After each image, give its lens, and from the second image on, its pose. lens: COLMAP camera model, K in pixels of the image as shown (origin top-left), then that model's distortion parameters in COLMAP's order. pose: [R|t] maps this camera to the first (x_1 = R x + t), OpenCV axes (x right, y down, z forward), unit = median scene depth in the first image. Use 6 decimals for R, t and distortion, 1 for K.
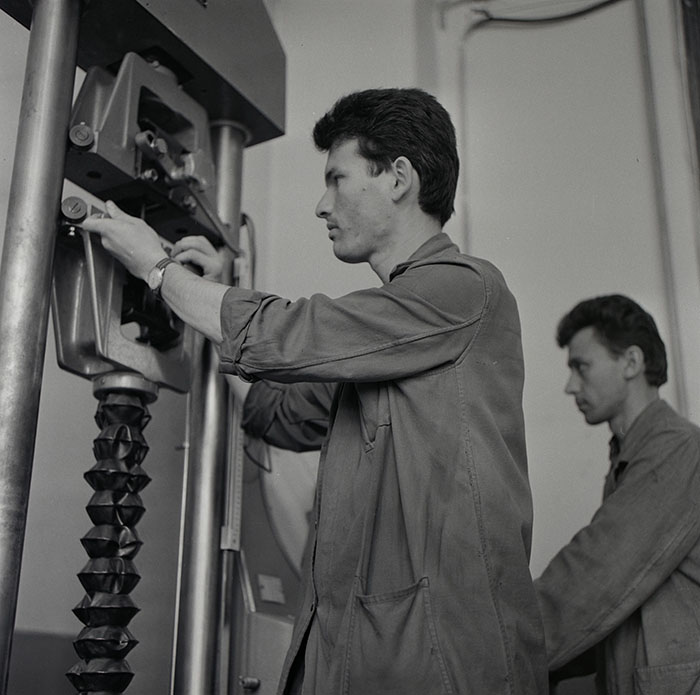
lens RADIAL K [[964.4, 0, 350.0], [0, 964.4, 347.5], [0, 0, 1]] dist [0.009081, -0.067659]
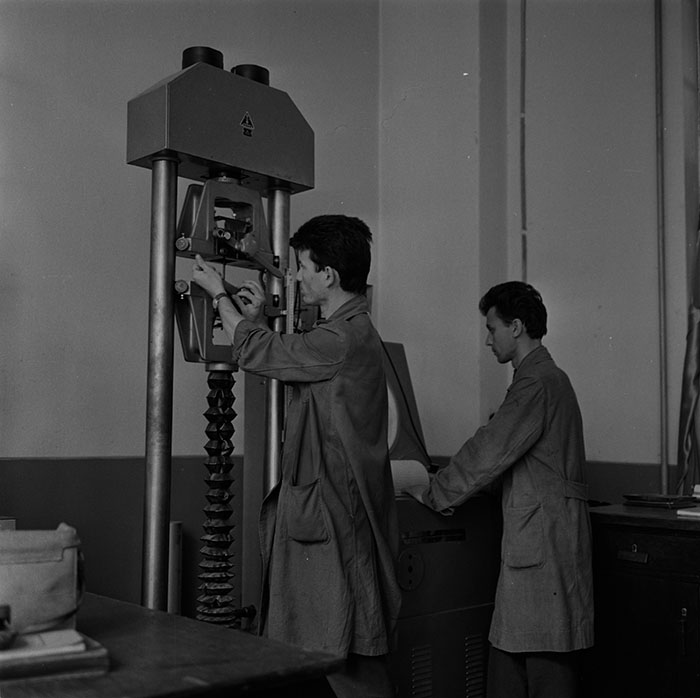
lens RADIAL K [[992.9, 0, 350.0], [0, 992.9, 349.0], [0, 0, 1]] dist [0.038226, 0.086287]
pose [[0.971862, -0.037645, -0.232523, 0.499794], [0.083377, 0.978215, 0.190117, -0.364771], [0.220301, -0.204155, 0.953828, -0.857227]]
